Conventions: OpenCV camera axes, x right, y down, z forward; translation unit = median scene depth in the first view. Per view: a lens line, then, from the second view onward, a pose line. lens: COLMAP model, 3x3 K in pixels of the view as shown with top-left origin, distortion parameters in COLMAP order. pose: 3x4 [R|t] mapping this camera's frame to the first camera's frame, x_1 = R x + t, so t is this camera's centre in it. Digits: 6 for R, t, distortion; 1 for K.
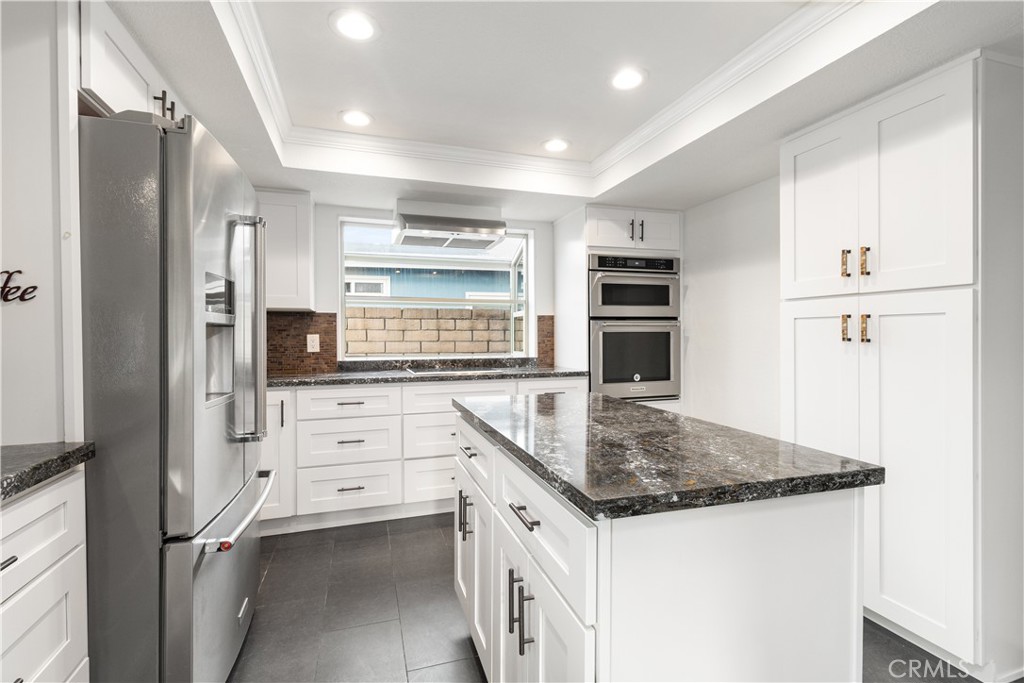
lens RADIAL K [[473.5, 0, 512.2], [0, 473.5, 340.0], [0, 0, 1]] dist [0.001553, 0.000296]
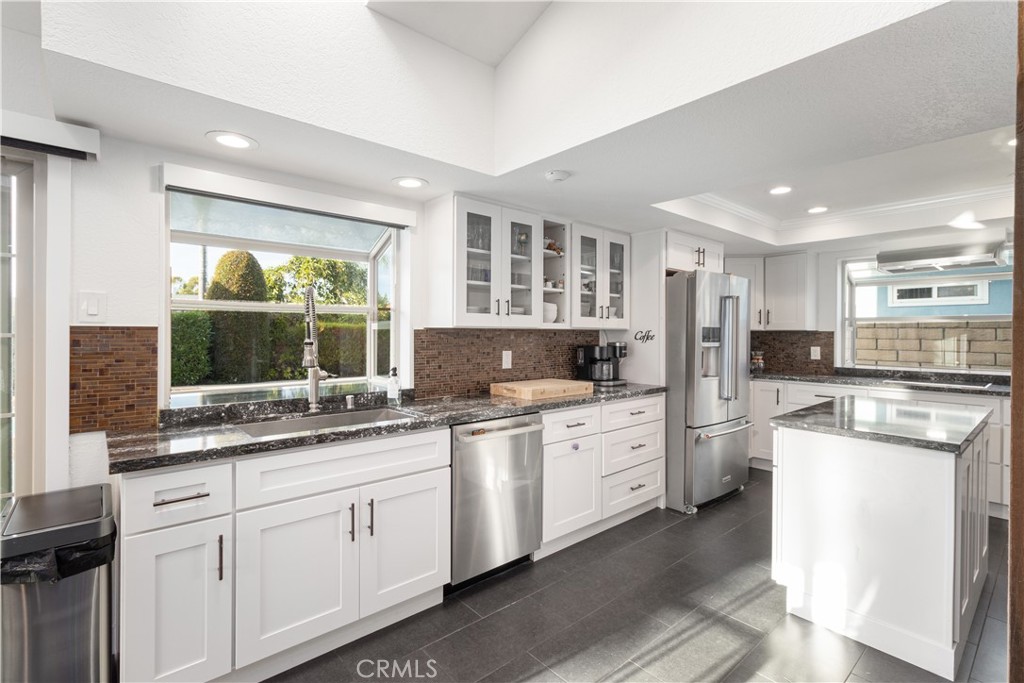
lens RADIAL K [[473.5, 0, 513.0], [0, 473.5, 332.5], [0, 0, 1]] dist [0.001553, 0.000296]
pose [[0.391252, 0.005120, -0.920269, 0.512050], [-0.016331, 0.999866, -0.001380, -0.036885], [0.920139, 0.015569, 0.391283, -0.368343]]
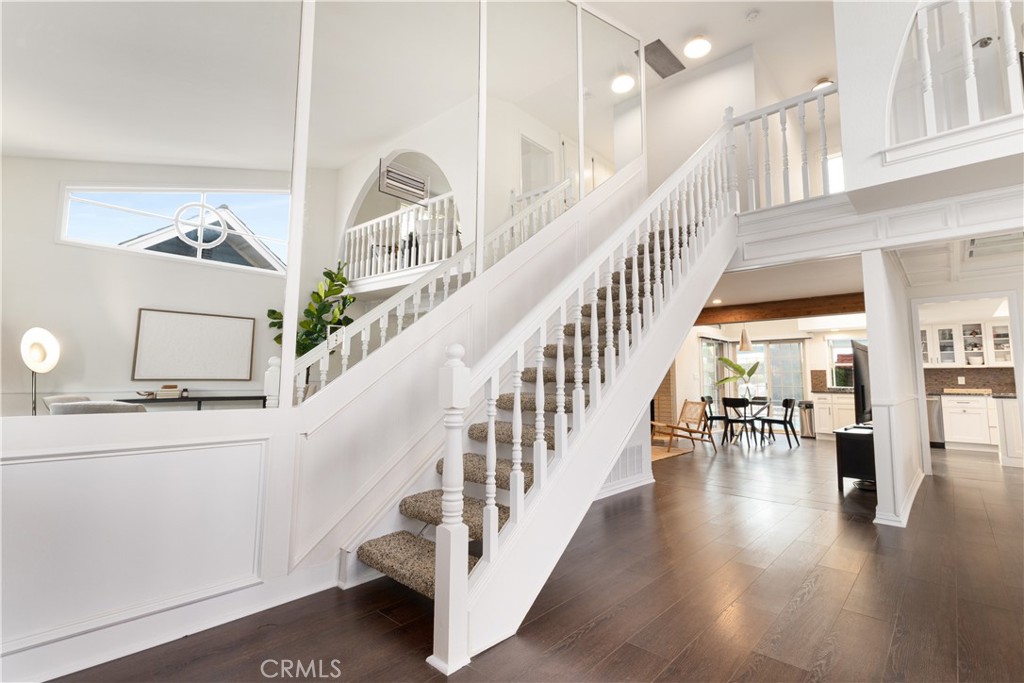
lens RADIAL K [[473.5, 0, 511.5], [0, 473.5, 336.5], [0, 0, 1]] dist [0.001553, 0.000296]
pose [[-0.878033, -0.049066, -0.476079, 2.759222], [-0.009349, 0.996300, -0.085439, 0.022115], [0.478510, -0.070568, -0.875242, 1.023643]]
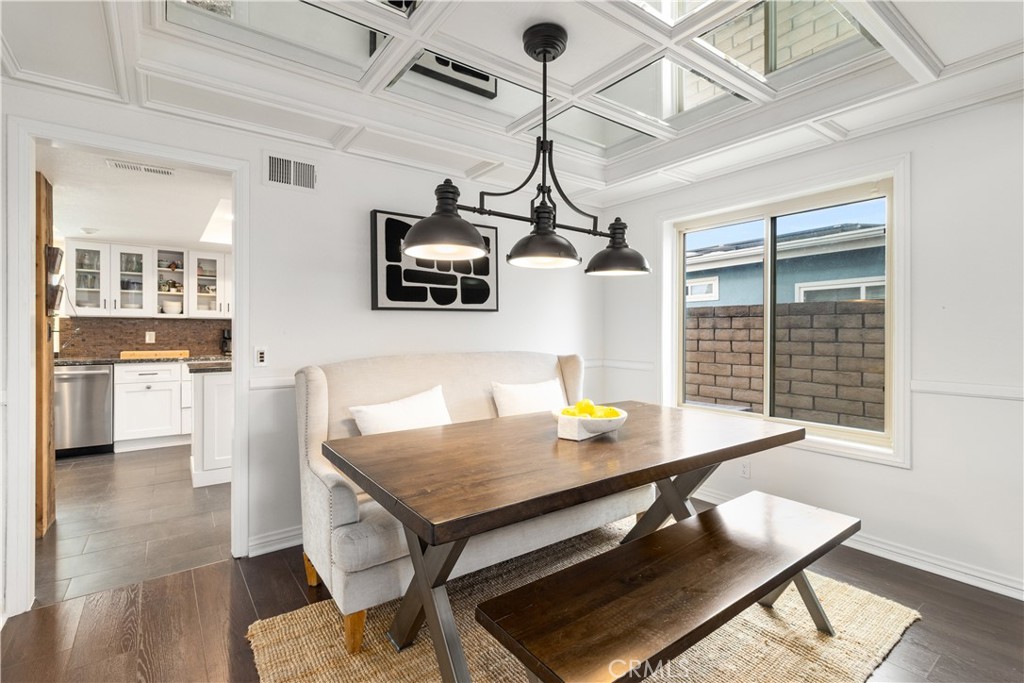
lens RADIAL K [[473.5, 0, 514.7], [0, 473.5, 333.4], [0, 0, 1]] dist [0.001553, 0.000296]
pose [[0.311836, 0.002147, -0.950134, 1.443819], [-0.012565, 0.999919, -0.001864, -0.007427], [0.950053, 0.012520, 0.311838, 0.642909]]
